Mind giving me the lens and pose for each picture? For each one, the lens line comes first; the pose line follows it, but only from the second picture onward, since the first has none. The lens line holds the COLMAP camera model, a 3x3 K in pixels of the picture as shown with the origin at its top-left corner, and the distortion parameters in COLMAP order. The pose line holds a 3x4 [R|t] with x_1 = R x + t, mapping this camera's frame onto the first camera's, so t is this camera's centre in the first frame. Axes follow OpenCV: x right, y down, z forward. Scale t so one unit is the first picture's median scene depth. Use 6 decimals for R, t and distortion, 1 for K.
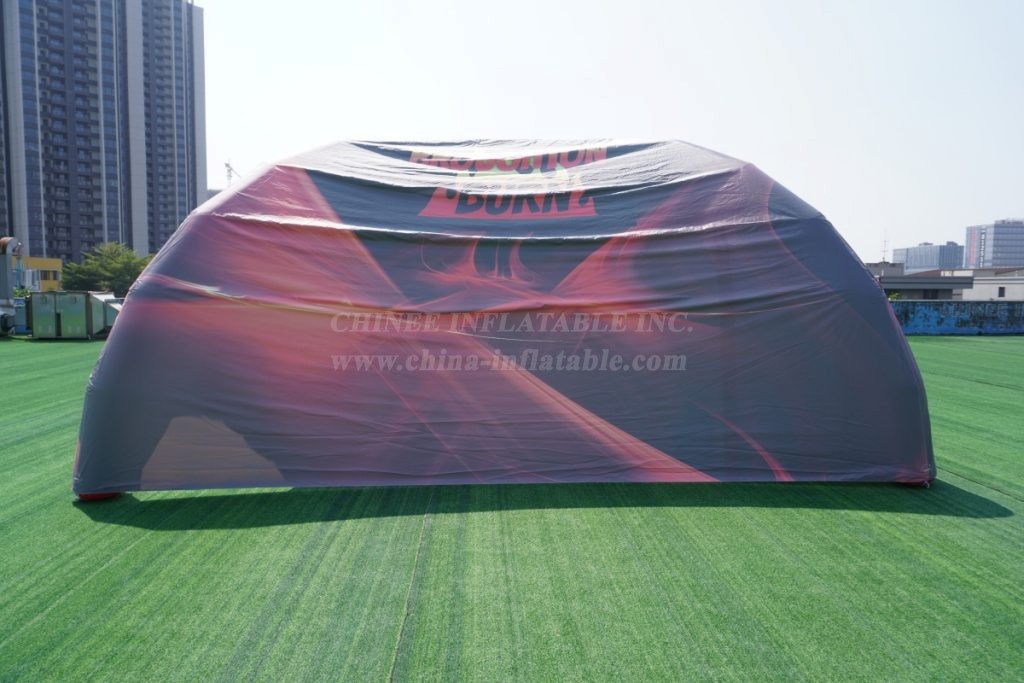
lens RADIAL K [[688.4, 0, 512.0], [0, 688.4, 341.5], [0, 0, 1]] dist [-0.041497, -0.000198]
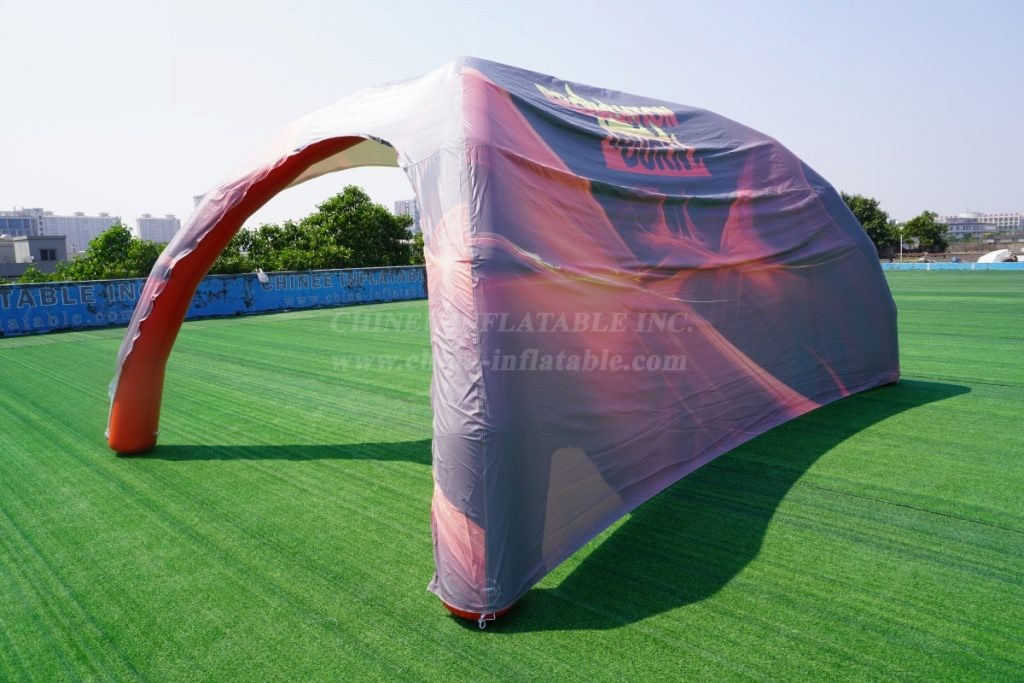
lens RADIAL K [[722.9, 0, 512.0], [0, 722.9, 341.5], [0, 0, 1]] dist [-0.001690, 0.000711]
pose [[0.697431, -0.116293, 0.707153, -0.944939], [0.072817, 0.993138, 0.091508, -0.062771], [-0.712943, -0.012328, 0.701114, 0.486151]]
